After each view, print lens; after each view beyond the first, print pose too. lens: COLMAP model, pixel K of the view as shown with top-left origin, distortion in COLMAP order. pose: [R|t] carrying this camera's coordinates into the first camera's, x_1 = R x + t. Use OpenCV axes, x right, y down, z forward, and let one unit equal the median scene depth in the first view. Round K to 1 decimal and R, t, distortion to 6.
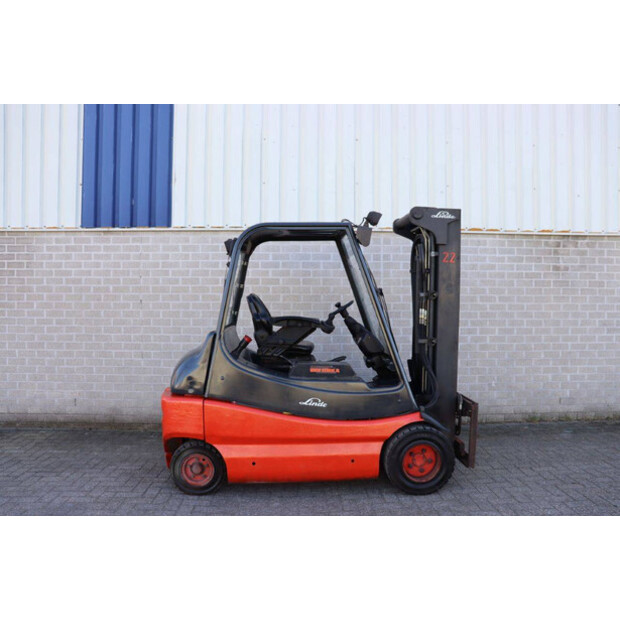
lens RADIAL K [[510.4, 0, 310.0], [0, 510.4, 310.0], [0, 0, 1]] dist [-0.168145, 0.146583]
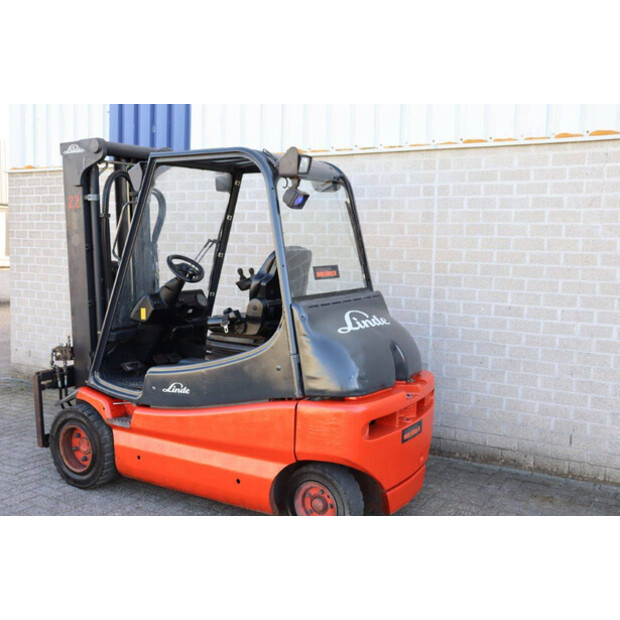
lens RADIAL K [[691.5, 0, 310.0], [0, 691.5, 310.0], [0, 0, 1]] dist [-0.057909, 0.184198]
pose [[0.835101, 0.066770, -0.546030, 0.499170], [-0.030511, 0.996700, 0.075216, -0.014348], [0.549250, -0.046153, 0.834383, 0.184313]]
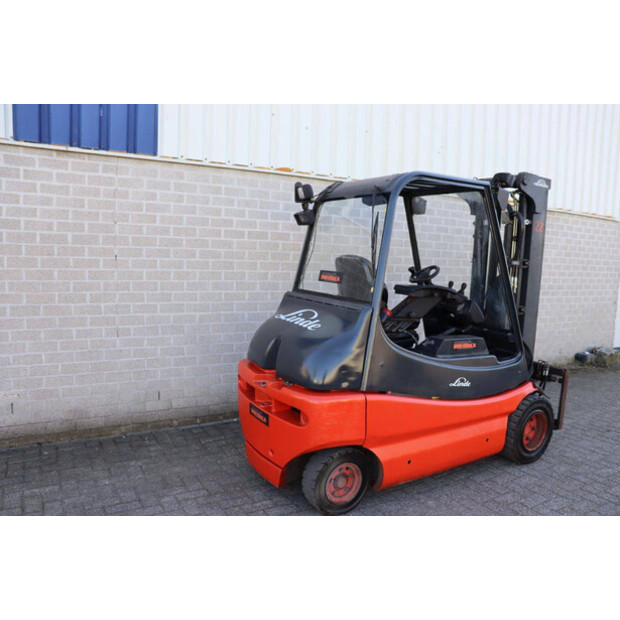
lens RADIAL K [[510.4, 0, 310.0], [0, 510.4, 310.0], [0, 0, 1]] dist [-0.168145, 0.146583]
pose [[0.878580, -0.023937, 0.476995, -0.434142], [-0.021984, 0.995658, 0.090457, -0.012835], [-0.477089, -0.089960, 0.874238, 0.247453]]
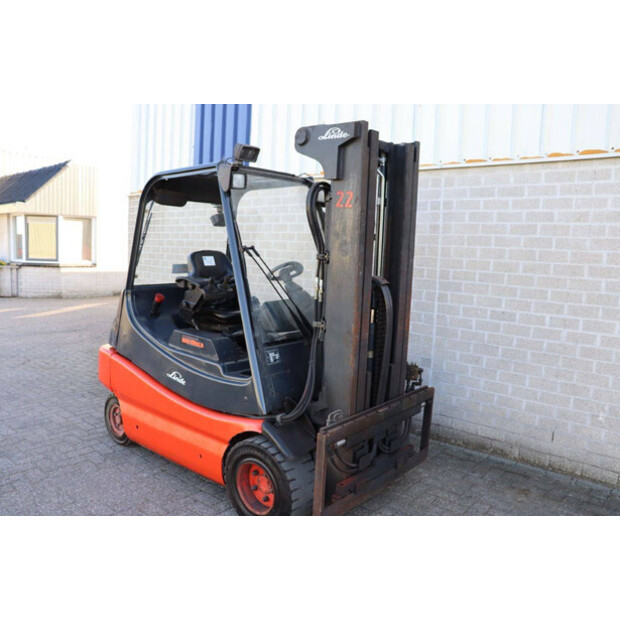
lens RADIAL K [[510.4, 0, 310.0], [0, 510.4, 310.0], [0, 0, 1]] dist [-0.168145, 0.146583]
pose [[0.731952, 0.102625, -0.673583, 0.502642], [-0.046949, 0.993839, 0.100401, -0.019655], [0.679737, -0.041865, 0.732260, 0.356752]]
